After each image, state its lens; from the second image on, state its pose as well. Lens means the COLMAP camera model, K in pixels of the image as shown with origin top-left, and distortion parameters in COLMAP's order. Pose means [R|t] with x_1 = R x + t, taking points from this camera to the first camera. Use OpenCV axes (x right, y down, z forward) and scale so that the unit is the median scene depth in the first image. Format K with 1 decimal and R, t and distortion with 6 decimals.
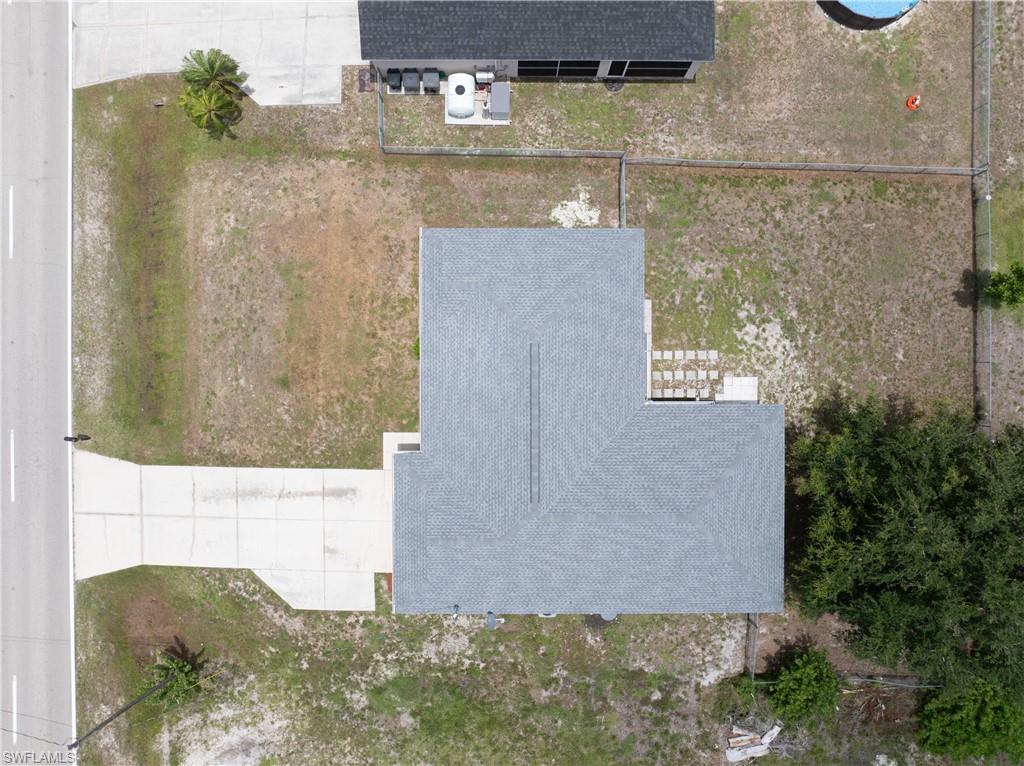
lens RADIAL K [[727.5, 0, 517.7], [0, 727.5, 379.7], [0, 0, 1]] dist [-0.041222, 0.001879]
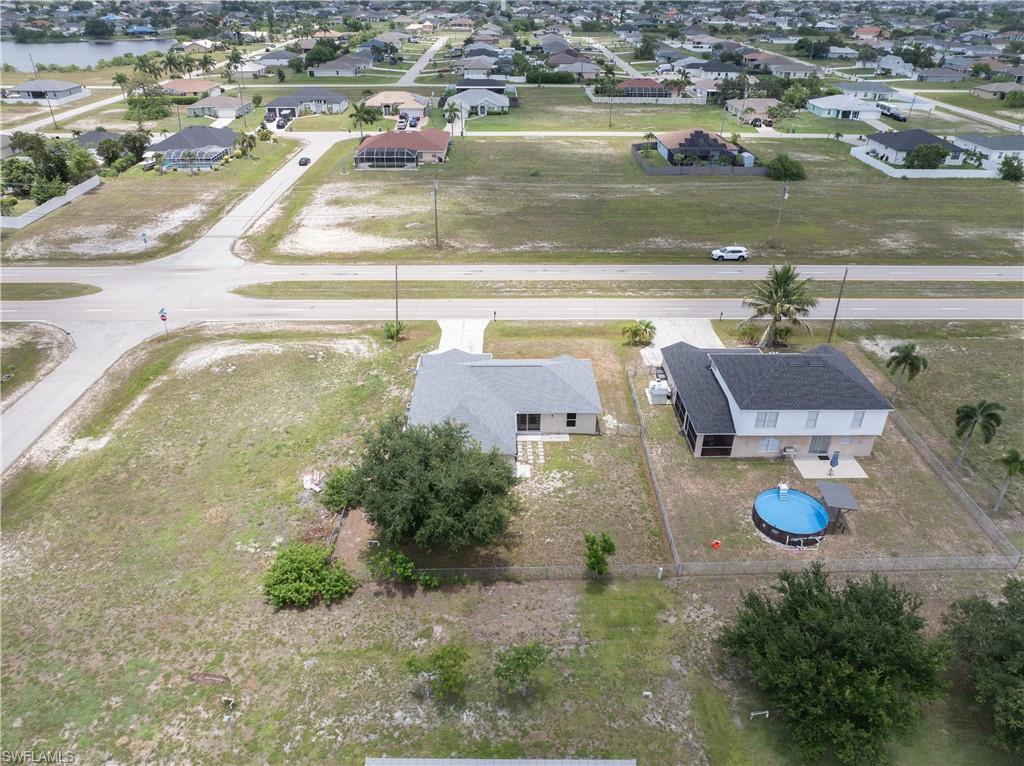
lens RADIAL K [[708.2, 0, 512.6], [0, 708.2, 393.6], [0, 0, 1]] dist [-0.003806, -0.050233]
pose [[0.018878, 0.510185, -0.859857, 1.671920], [-0.999775, 0.001350, -0.021148, 0.074206], [-0.009629, 0.860063, 0.510096, -0.031812]]
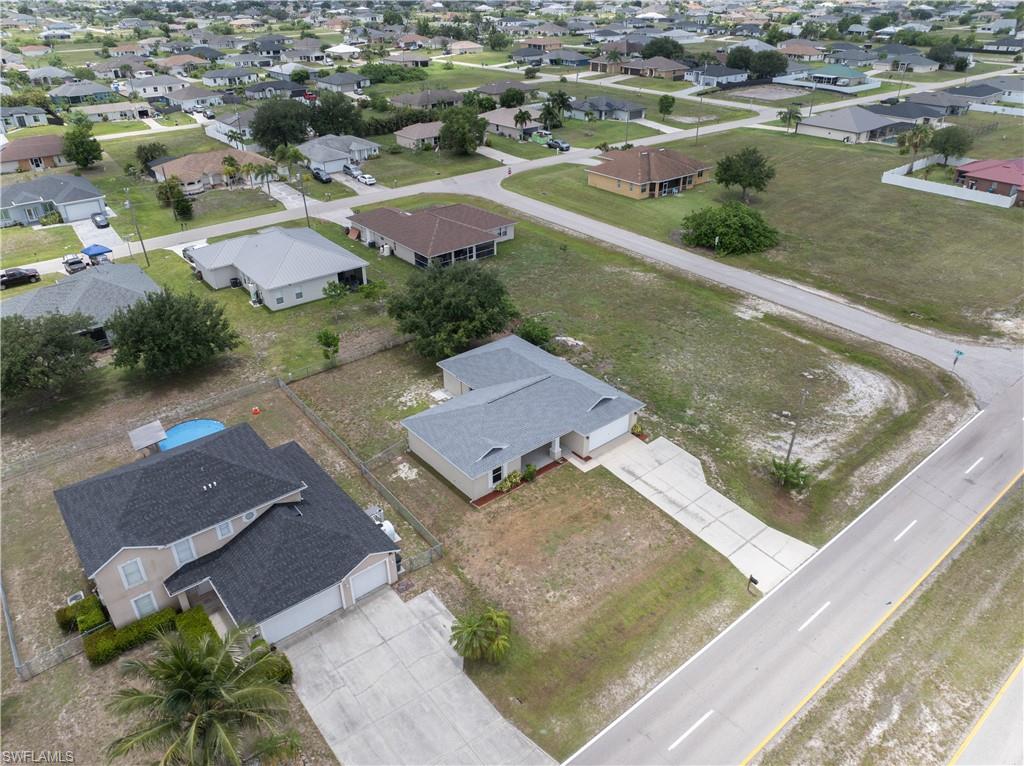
lens RADIAL K [[727.5, 0, 517.7], [0, 727.5, 379.7], [0, 0, 1]] dist [-0.041222, 0.001879]
pose [[-0.637725, -0.377742, 0.671280, -1.103101], [0.770220, -0.322047, 0.550497, -0.872509], [0.008238, 0.868099, 0.496322, 0.006789]]
